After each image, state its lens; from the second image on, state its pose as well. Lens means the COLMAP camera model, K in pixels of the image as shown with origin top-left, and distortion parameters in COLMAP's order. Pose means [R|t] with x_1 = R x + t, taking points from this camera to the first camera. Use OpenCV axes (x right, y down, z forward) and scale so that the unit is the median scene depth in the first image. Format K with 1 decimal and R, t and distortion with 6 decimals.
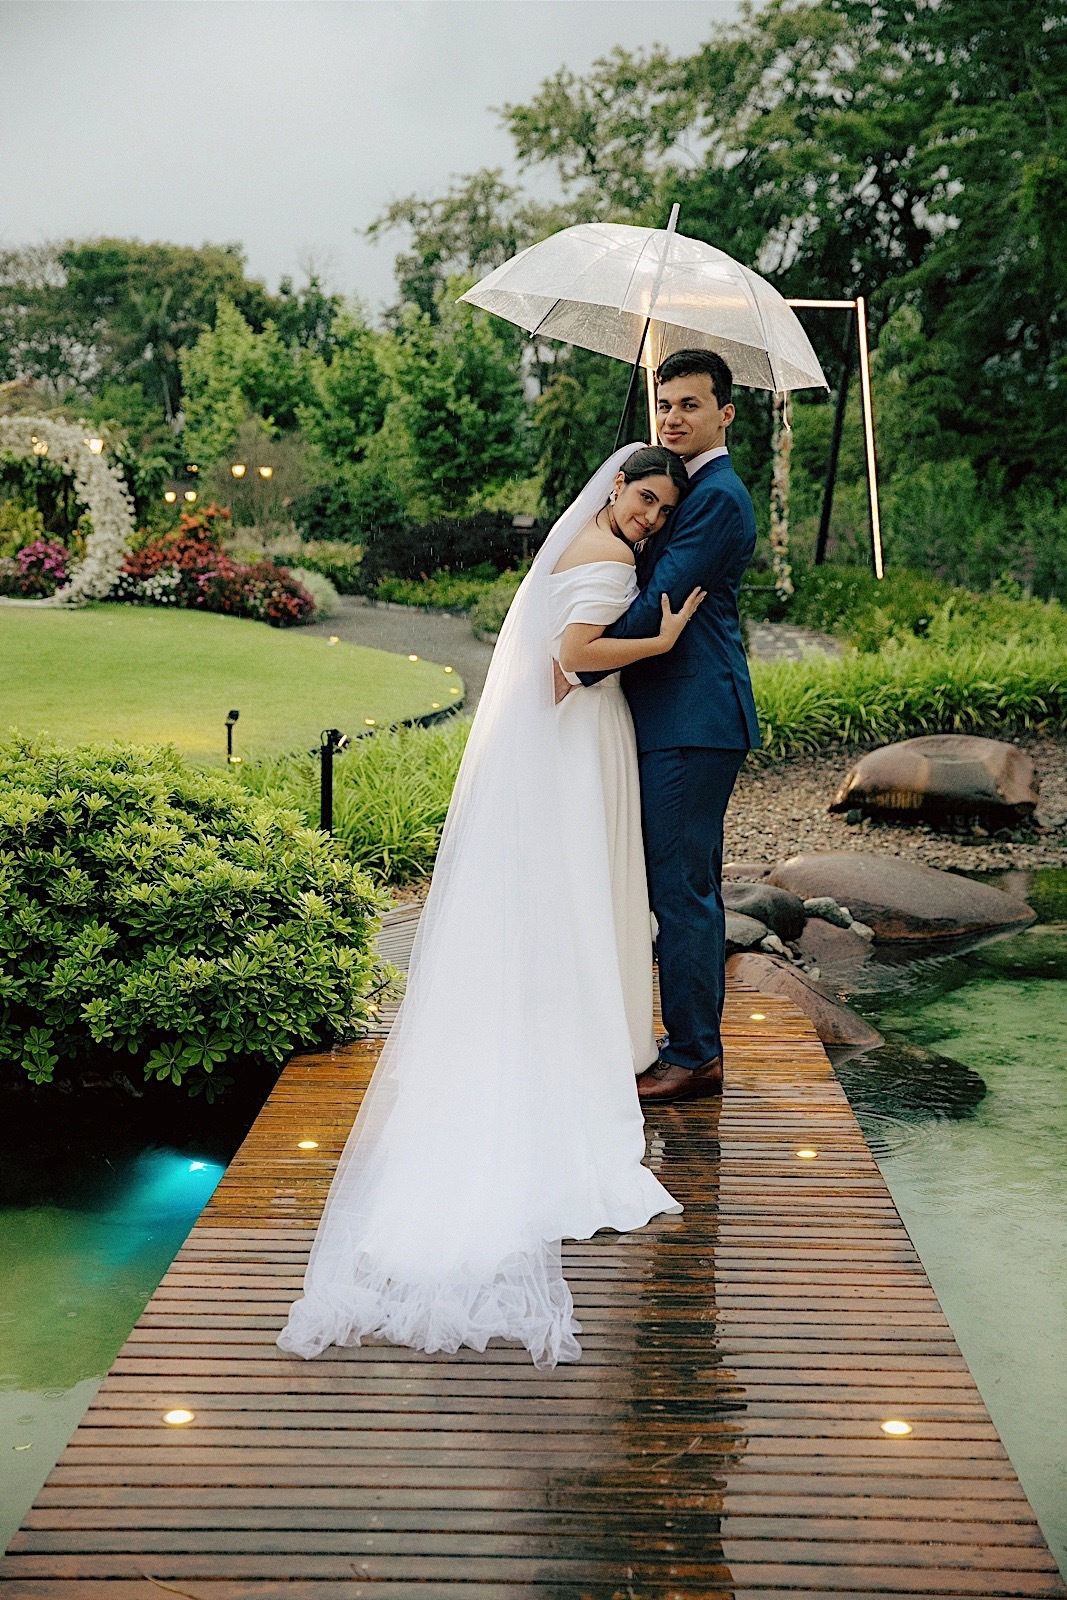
lens RADIAL K [[2343.8, 0, 523.6], [0, 2343.8, 855.0], [0, 0, 1]] dist [0.125243, 0.000000]
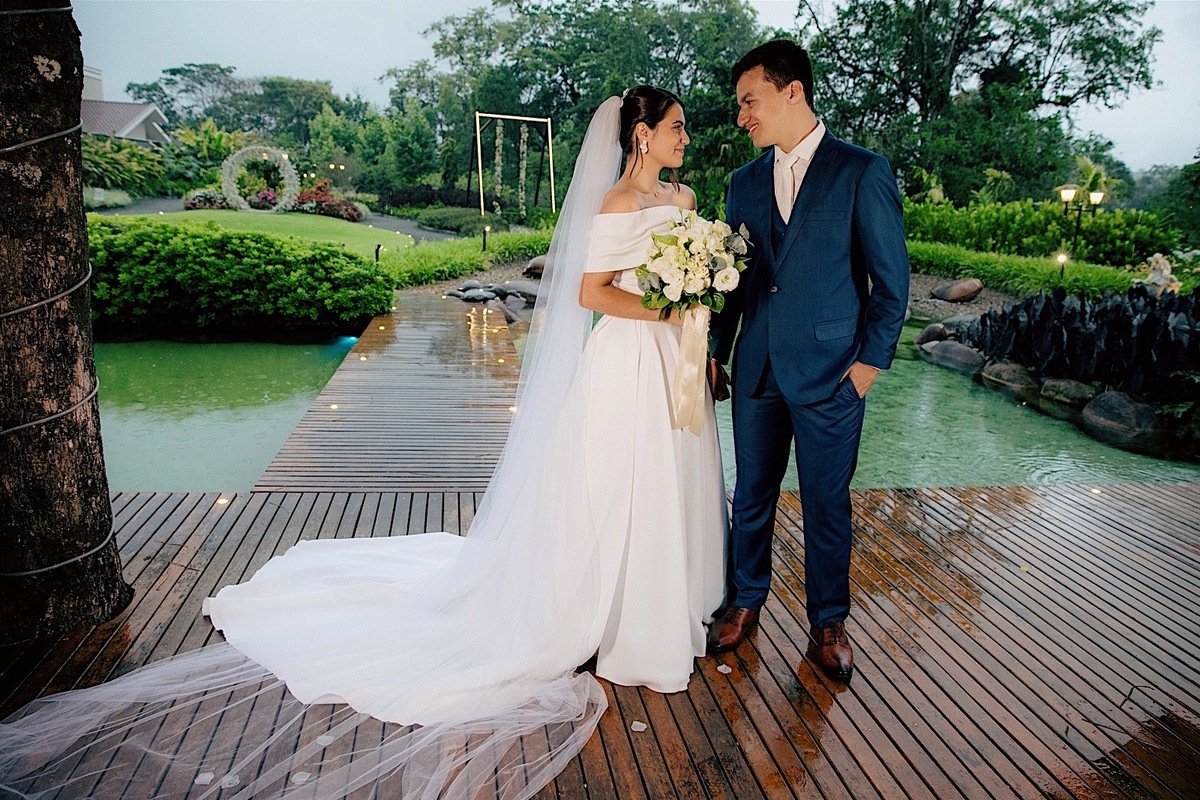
lens RADIAL K [[836.9, 0, 602.5], [0, 836.9, 411.4], [0, 0, 1]] dist [-0.089803, 0.046563]
pose [[0.980896, -0.006192, 0.194436, 0.000519], [-0.016654, 0.993152, 0.115640, 0.004727], [-0.193821, -0.116669, 0.974075, -0.031897]]
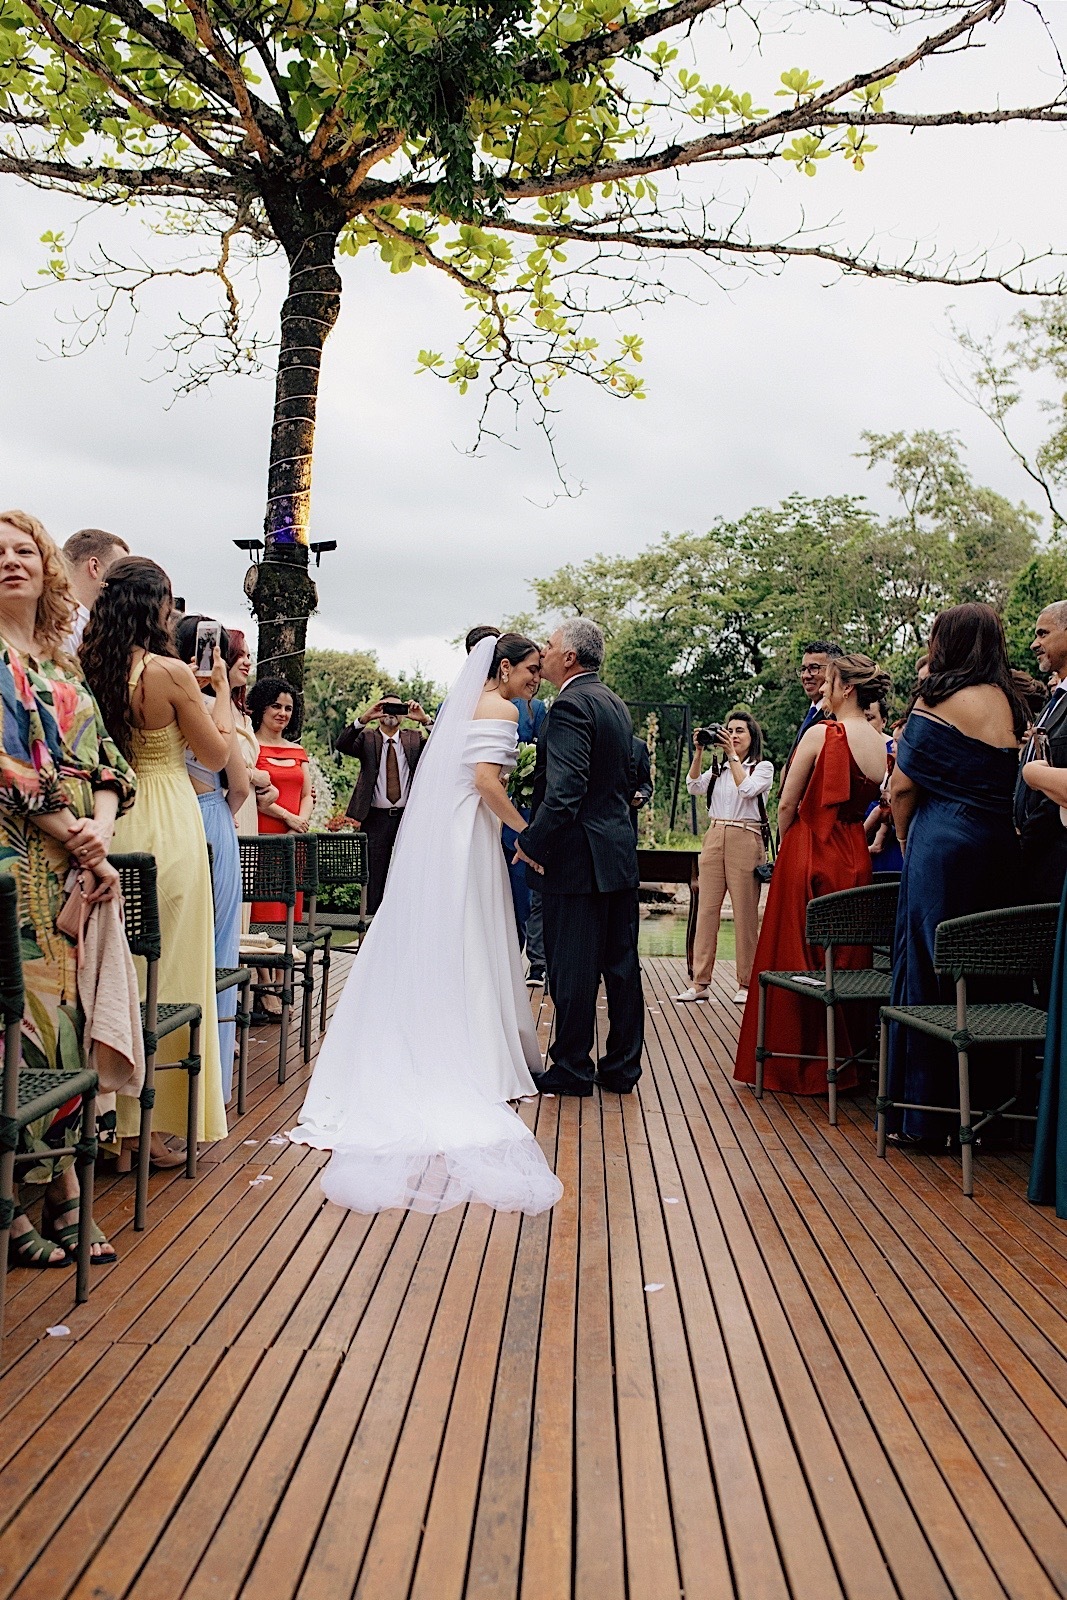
lens RADIAL K [[1492.9, 0, 502.0], [0, 1492.9, 747.0], [0, 0, 1]] dist [-0.023642, 0.000000]
pose [[0.999406, 0.017939, -0.029434, 0.006771], [-0.023123, 0.982177, -0.186533, 0.018025], [0.025563, 0.187102, 0.982008, -0.101483]]
